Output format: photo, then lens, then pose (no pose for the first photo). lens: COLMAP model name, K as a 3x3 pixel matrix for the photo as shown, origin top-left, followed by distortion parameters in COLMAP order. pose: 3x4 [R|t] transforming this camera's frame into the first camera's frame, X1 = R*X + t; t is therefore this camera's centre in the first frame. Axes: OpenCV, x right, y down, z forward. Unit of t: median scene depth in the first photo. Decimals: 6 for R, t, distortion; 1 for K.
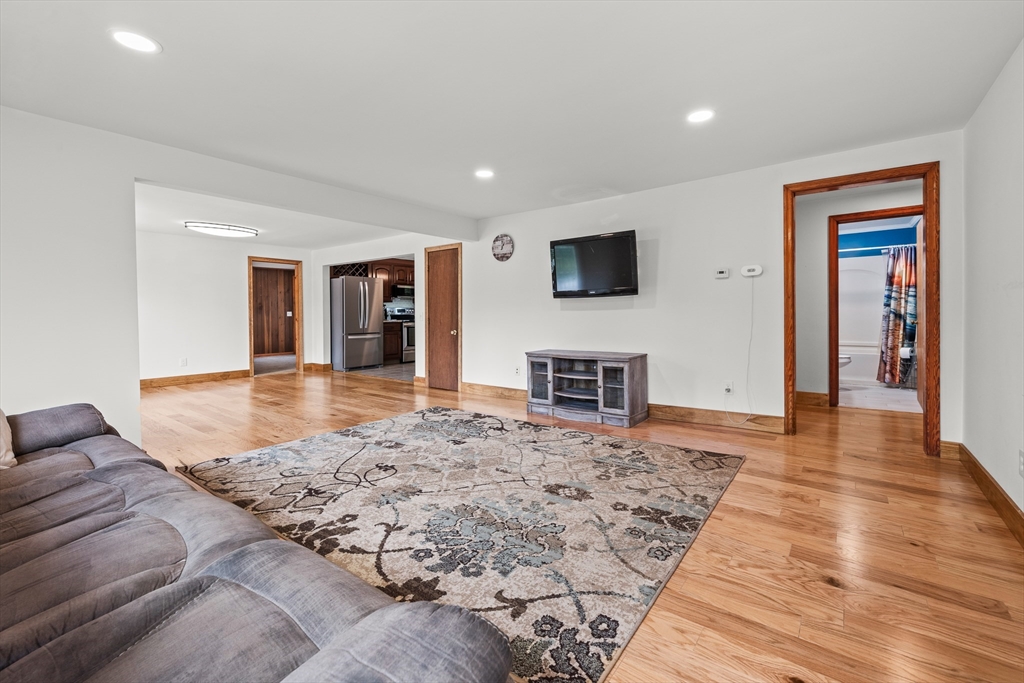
lens RADIAL K [[448.8, 0, 538.7], [0, 448.8, 314.4], [0, 0, 1]] dist [0.003806, 0.001285]
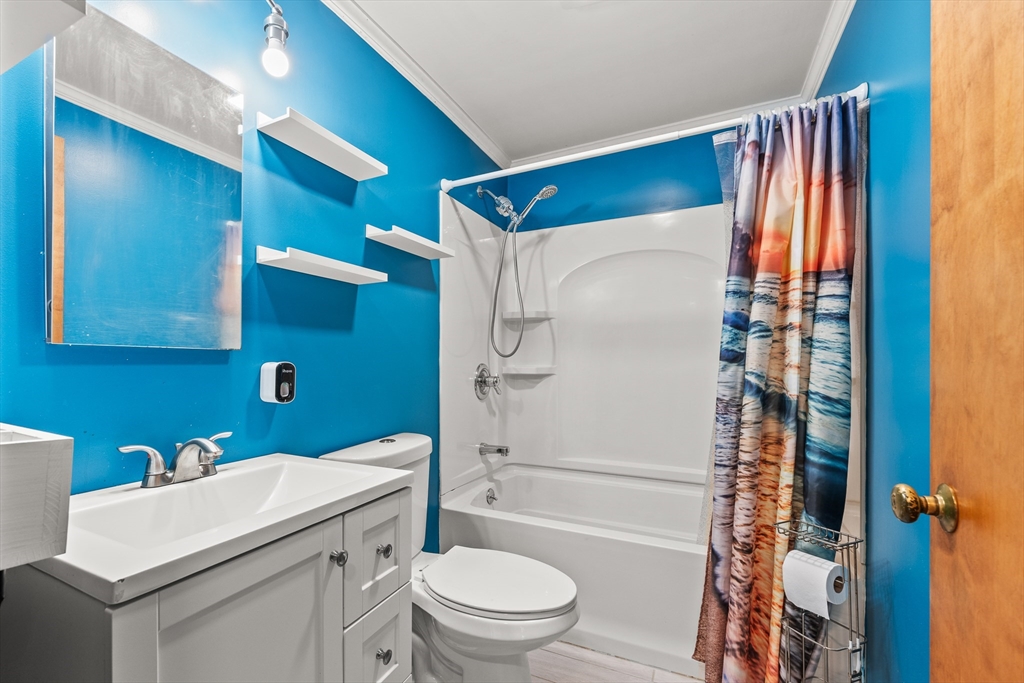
lens RADIAL K [[448.8, 0, 490.0], [0, 448.8, 361.0], [0, 0, 1]] dist [0.003806, 0.001285]
pose [[0.992805, 0.009180, 0.119394, 0.619928], [-0.008152, 0.999925, -0.009091, -0.015440], [-0.119468, 0.008052, 0.992805, 0.780842]]
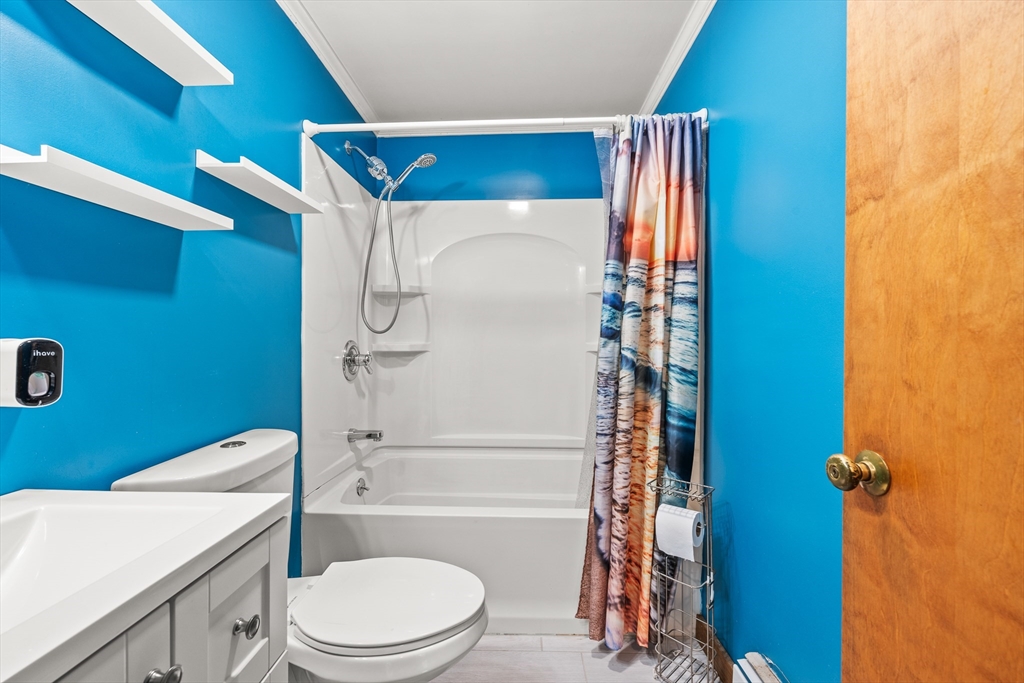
lens RADIAL K [[402.8, 0, 509.2], [0, 402.8, 339.7], [0, 0, 1]] dist [0.002122, 0.000118]
pose [[0.858901, 0.008391, 0.512073, 0.606150], [-0.005279, 0.999958, -0.007530, -0.015500], [-0.512114, 0.003764, 0.858909, 0.832031]]
